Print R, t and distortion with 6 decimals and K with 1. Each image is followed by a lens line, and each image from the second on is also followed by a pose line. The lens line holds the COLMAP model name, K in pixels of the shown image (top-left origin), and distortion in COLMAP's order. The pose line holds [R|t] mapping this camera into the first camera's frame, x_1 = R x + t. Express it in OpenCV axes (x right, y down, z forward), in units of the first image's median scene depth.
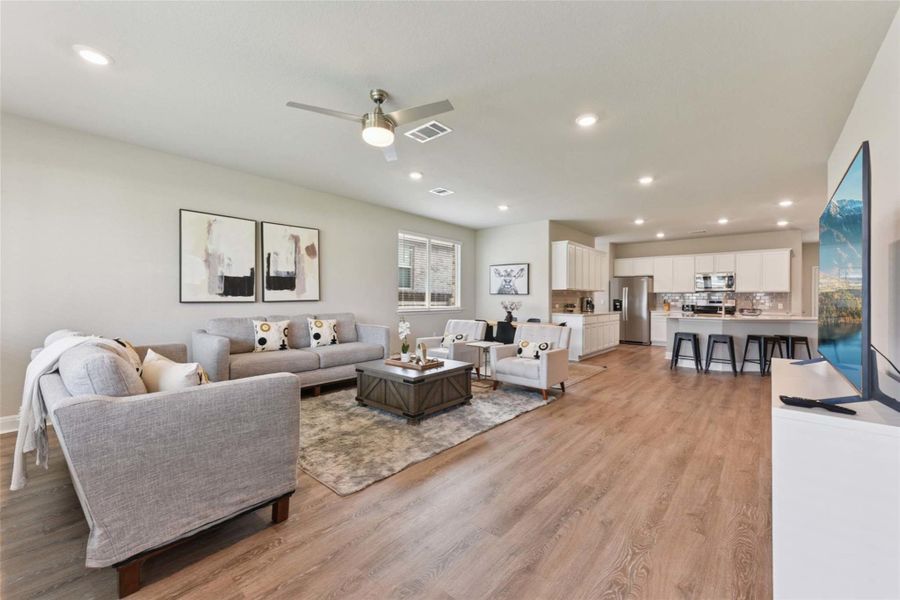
lens RADIAL K [[362.1, 0, 450.0], [0, 362.1, 300.0], [0, 0, 1]] dist [0.011914, -0.000002]
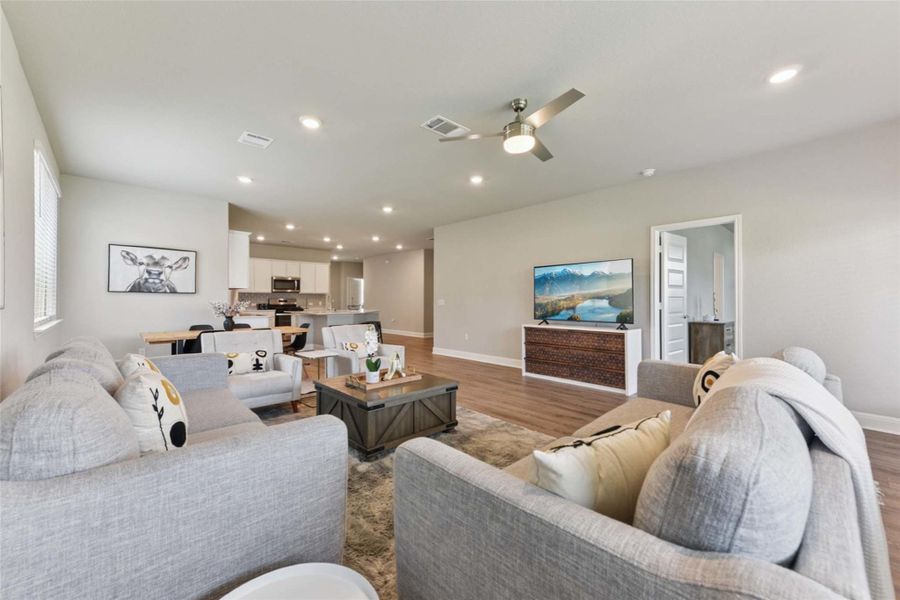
lens RADIAL K [[354.3, 0, 444.7], [0, 354.3, 298.1], [0, 0, 1]] dist [0.010289, -0.000163]
pose [[0.106971, -0.002628, 0.994259, -0.629873], [0.004805, 0.999986, 0.002126, -0.005851], [-0.994251, 0.004550, 0.106982, 0.567356]]
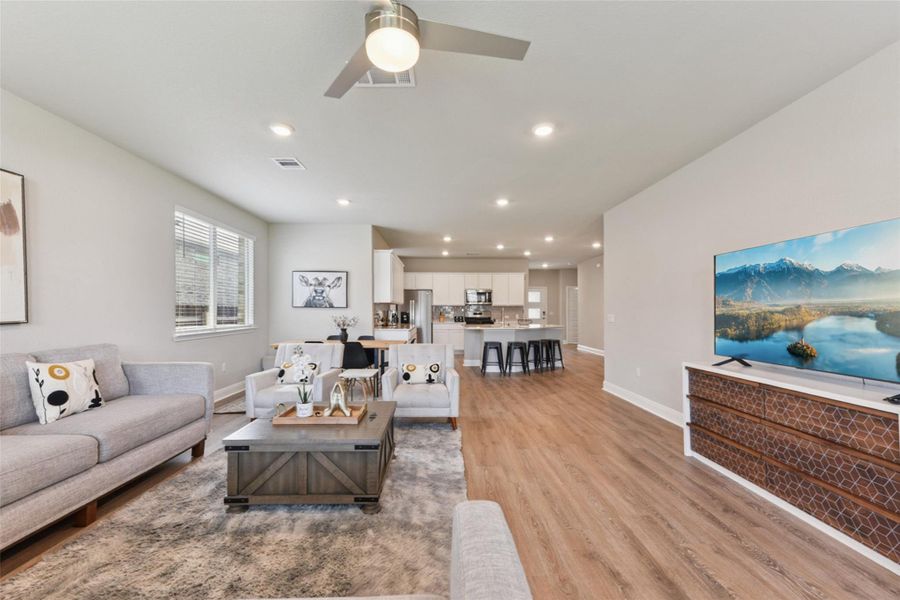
lens RADIAL K [[378.4, 0, 438.7], [0, 378.4, 308.4], [0, 0, 1]] dist [0.027666, -0.000020]
pose [[0.756754, -0.001849, 0.653697, -0.284067], [0.006214, 0.999971, -0.004365, -0.011818], [-0.653670, 0.007365, 0.756744, 0.245839]]
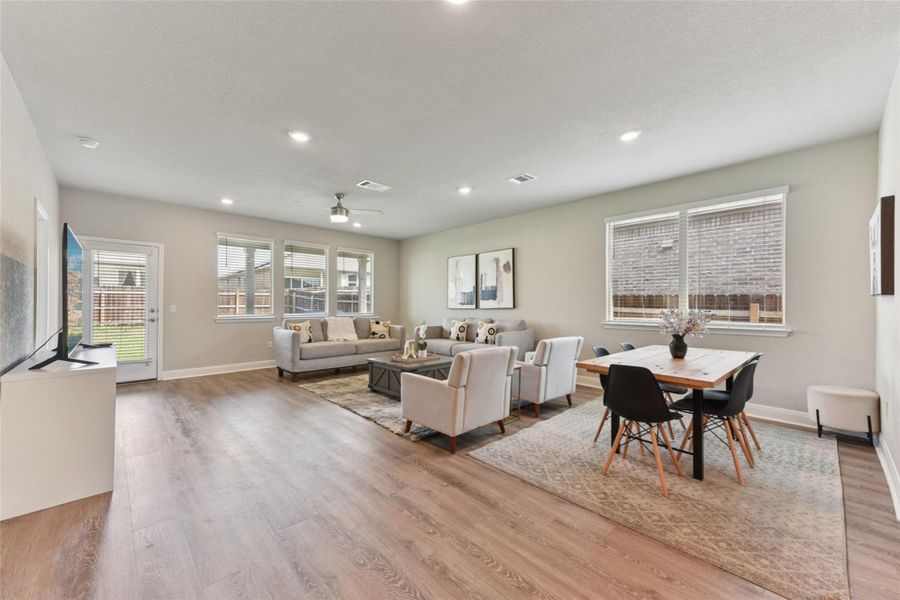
lens RADIAL K [[354.3, 0, 444.7], [0, 354.3, 298.1], [0, 0, 1]] dist [0.010289, -0.000163]
pose [[-0.122450, -0.028880, -0.992054, 0.782338], [-0.011594, 0.999550, -0.027667, 0.003161], [0.992407, 0.008114, -0.122729, 0.896850]]
